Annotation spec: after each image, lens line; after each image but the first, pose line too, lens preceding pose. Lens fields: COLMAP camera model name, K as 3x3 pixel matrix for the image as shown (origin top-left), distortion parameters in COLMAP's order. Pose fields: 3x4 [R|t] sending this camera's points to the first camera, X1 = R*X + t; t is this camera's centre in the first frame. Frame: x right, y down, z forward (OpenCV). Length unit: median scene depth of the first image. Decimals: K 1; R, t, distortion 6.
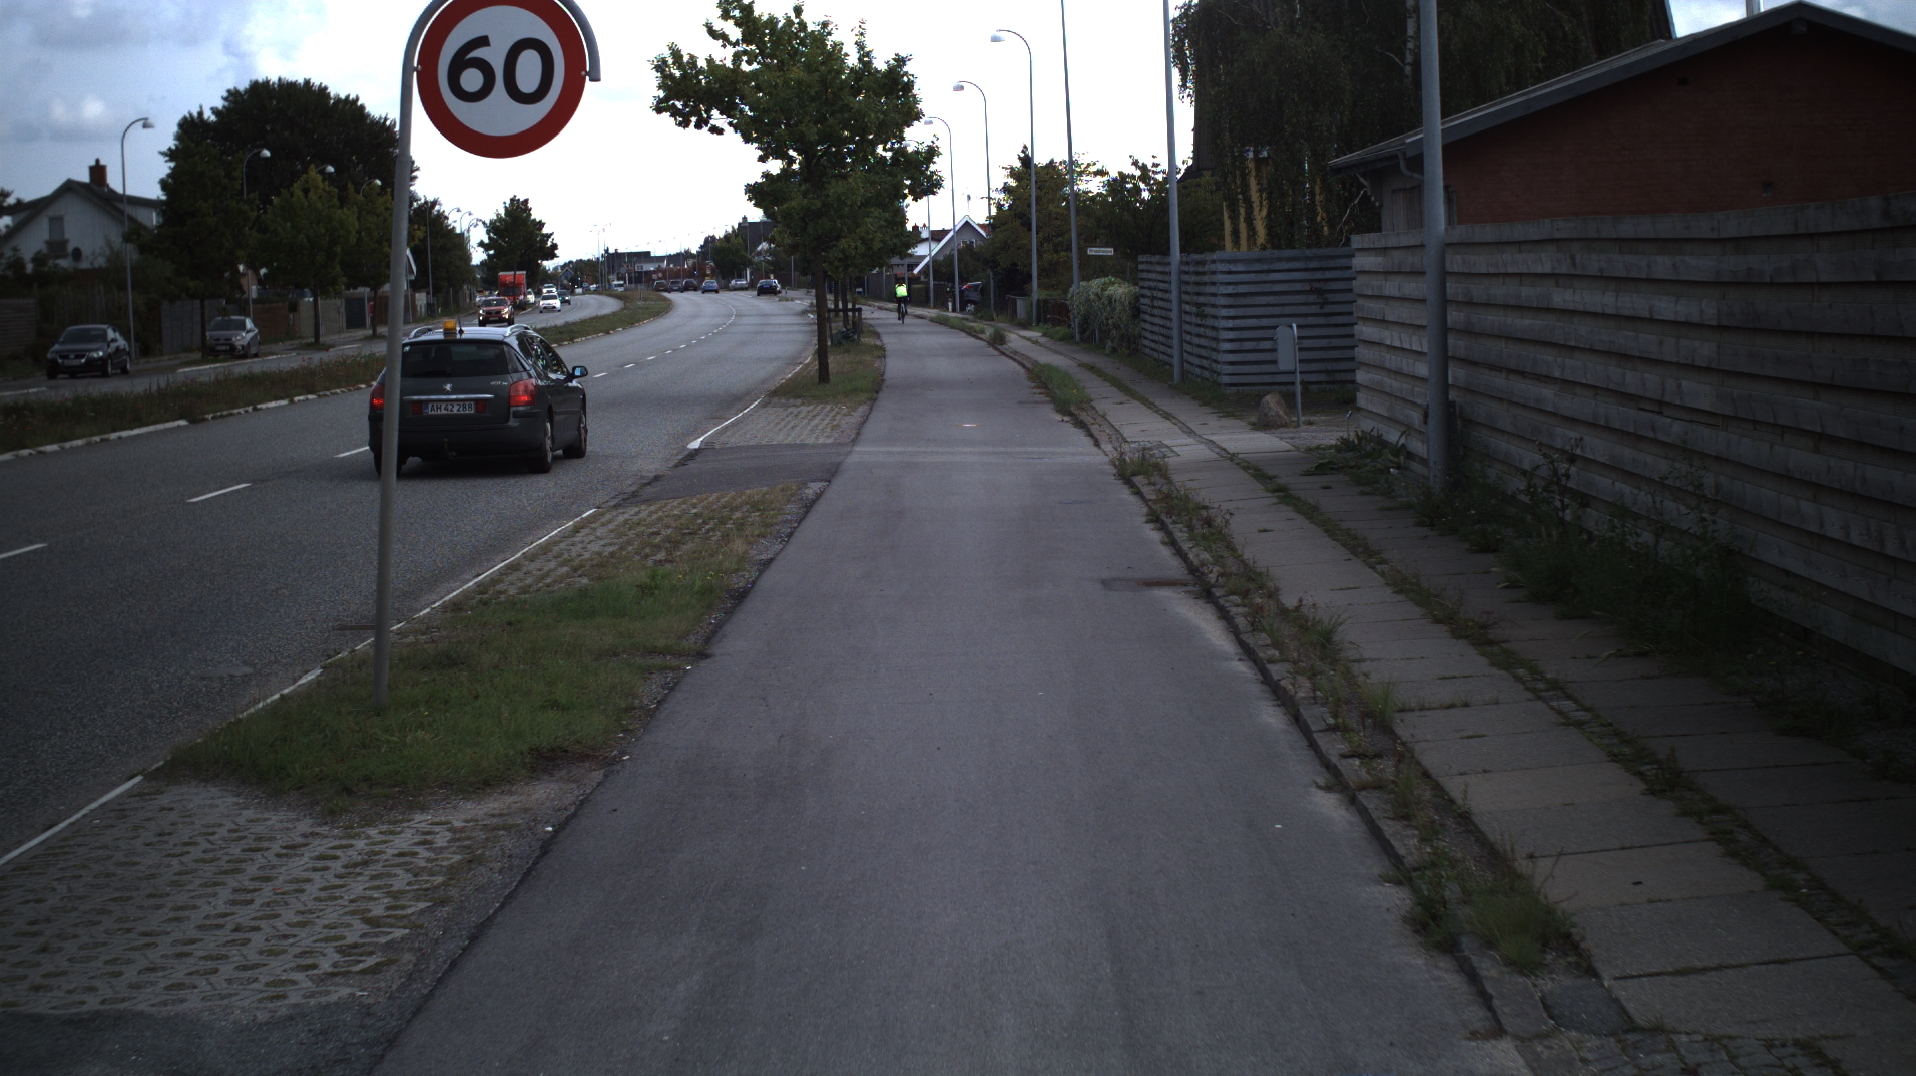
lens RADIAL K [[3571.4, 0, 958.0], [0, 3571.4, 538.0], [0, 0, 1]] dist [-0.254300, 0.310083]
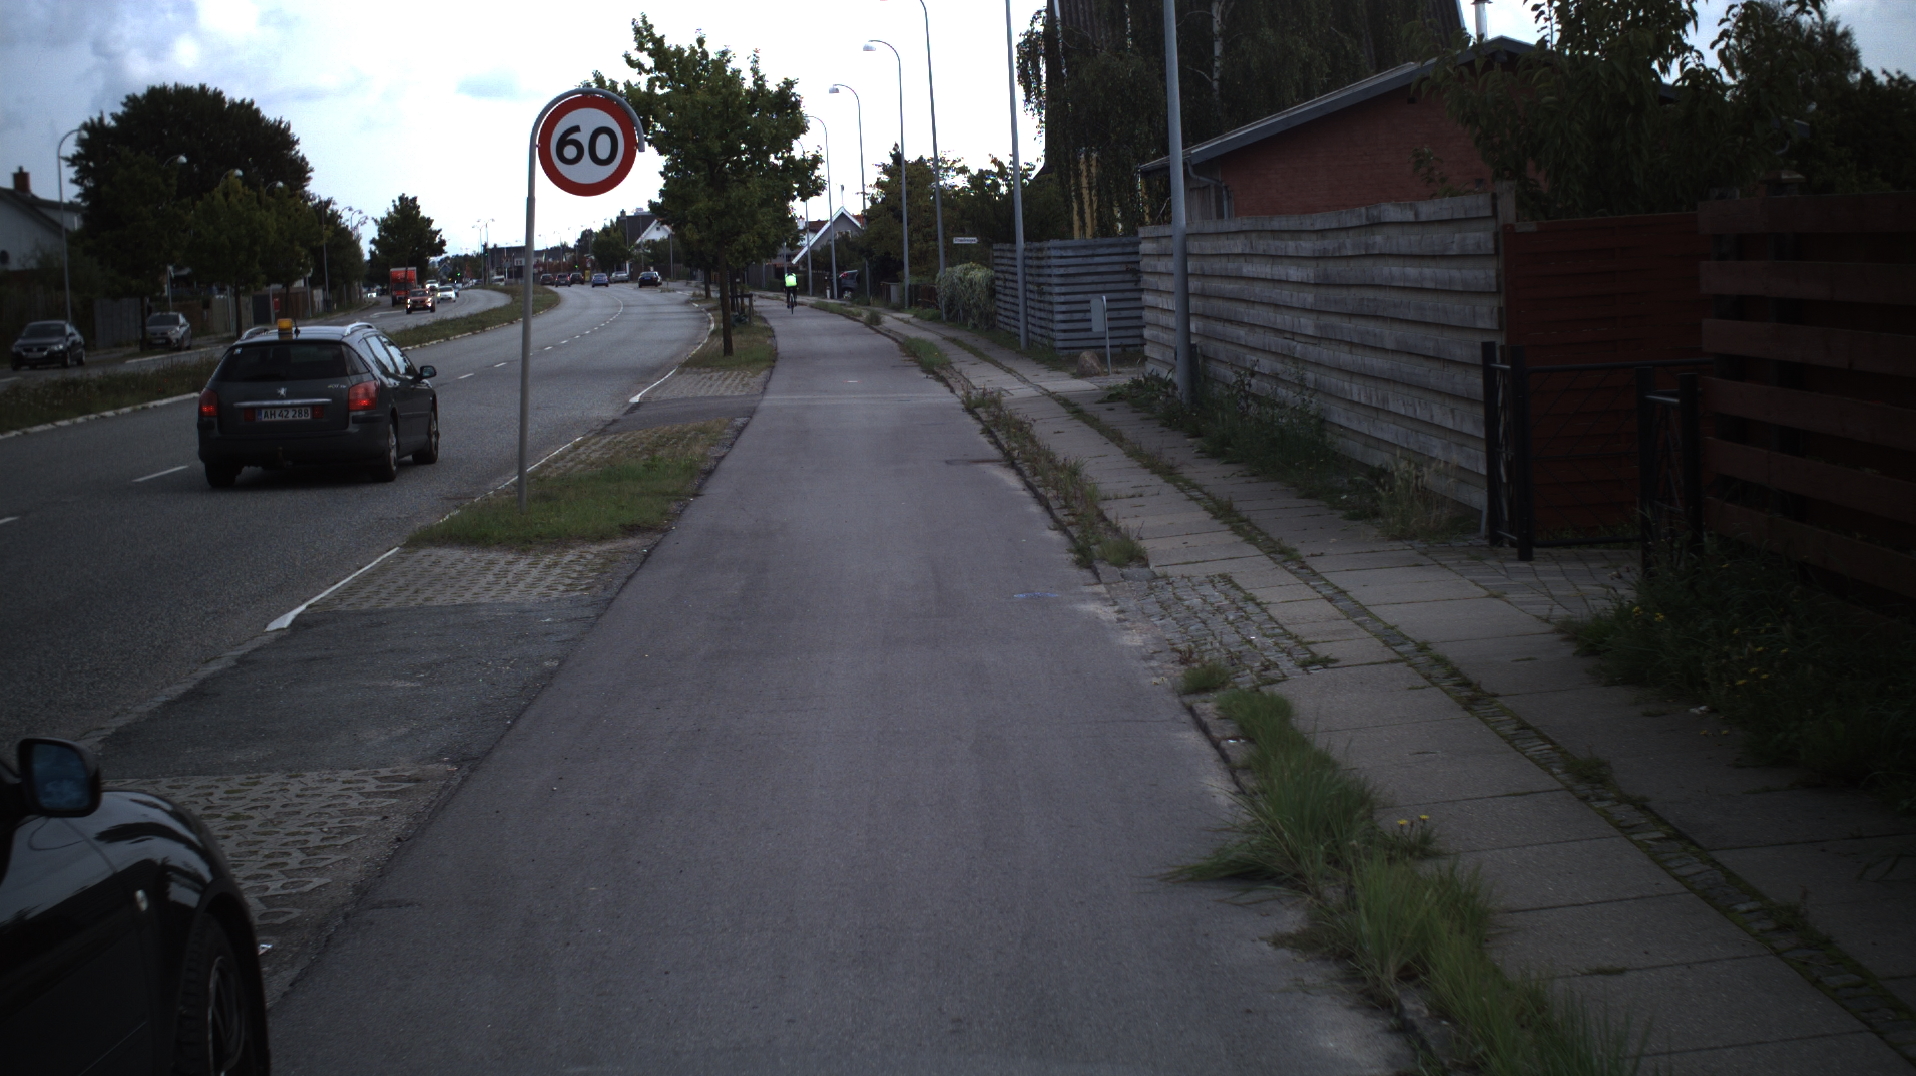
lens RADIAL K [[3571.4, 0, 958.0], [0, 3571.4, 538.0], [0, 0, 1]] dist [-0.254300, 0.310083]
pose [[0.999286, -0.016696, 0.033899, -0.002354], [0.016590, 0.999857, 0.003400, 0.014505], [-0.033951, -0.002836, 0.999419, -0.188441]]
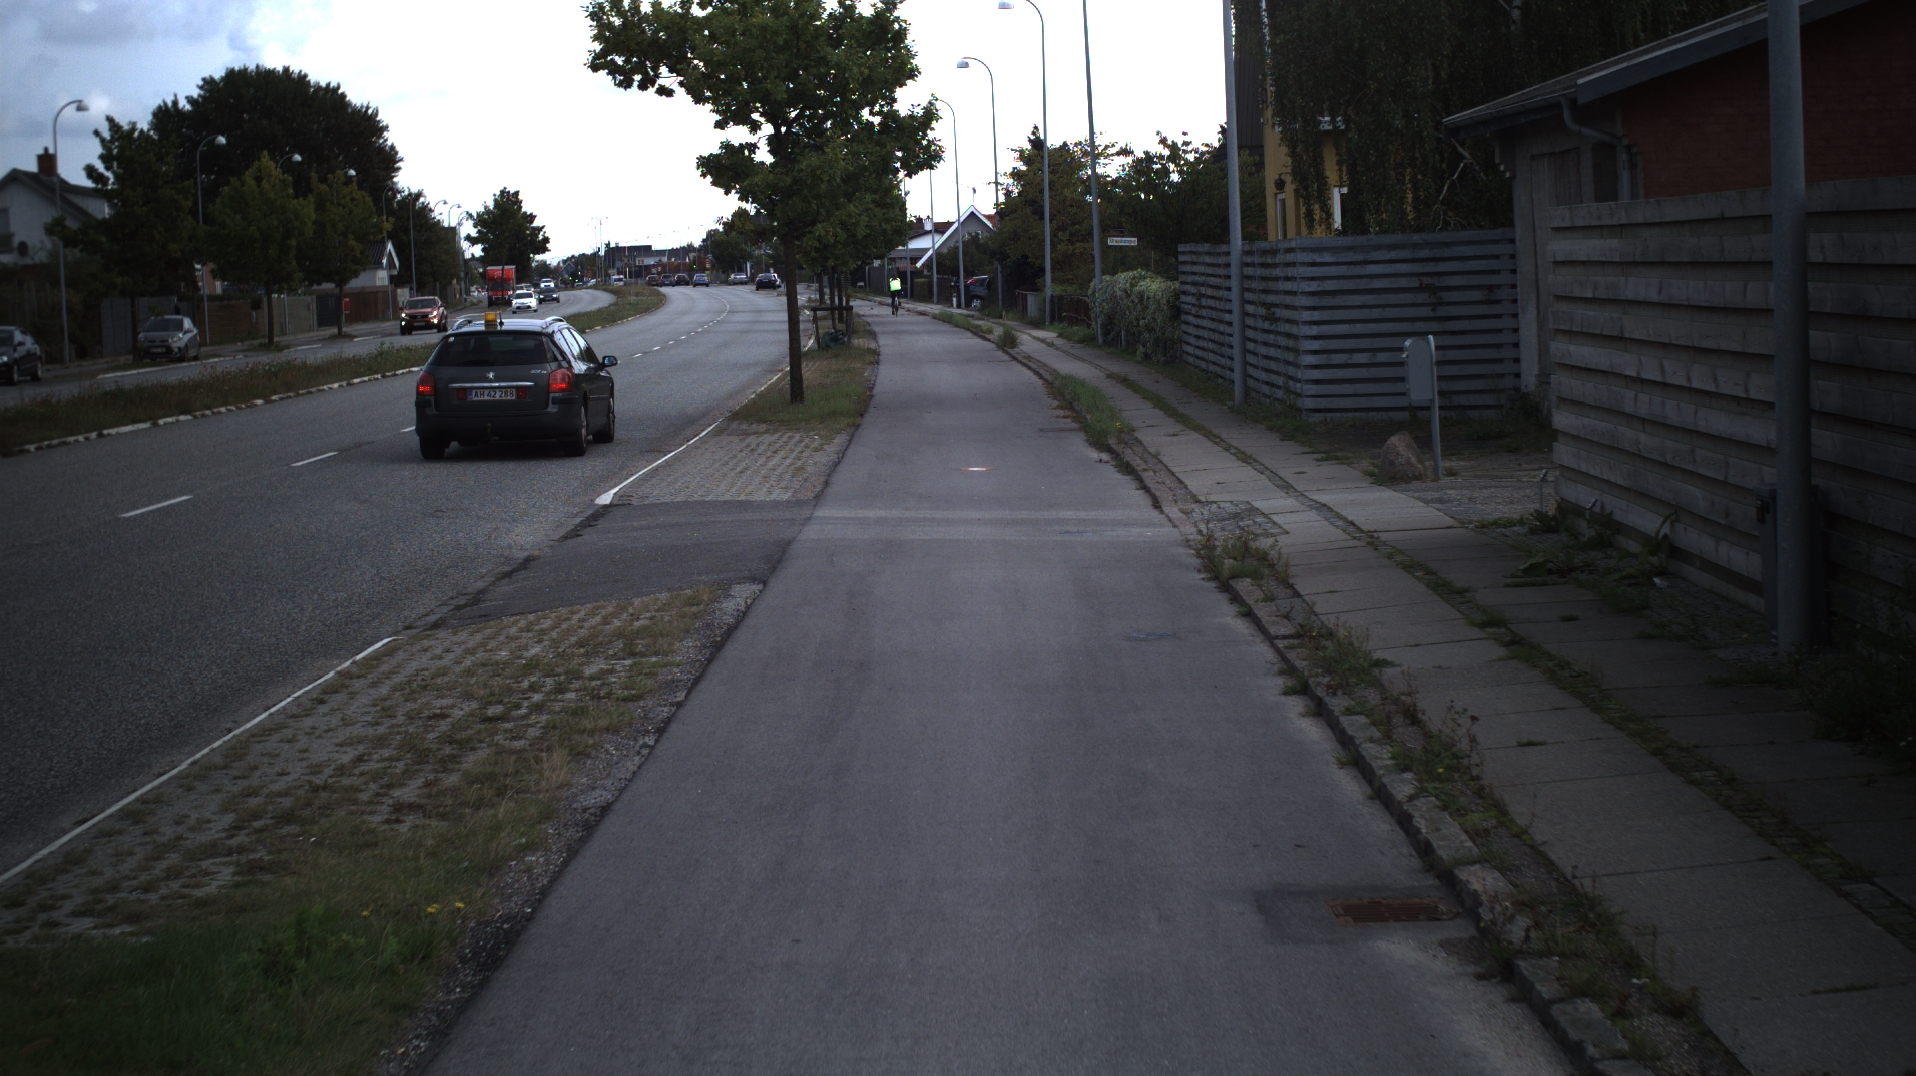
lens RADIAL K [[3571.4, 0, 958.0], [0, 3571.4, 538.0], [0, 0, 1]] dist [-0.254300, 0.310083]
pose [[0.999996, -0.002181, -0.001651, 0.000279], [0.002184, 0.999996, 0.001812, -0.013662], [0.001647, -0.001816, 0.999997, 0.186312]]
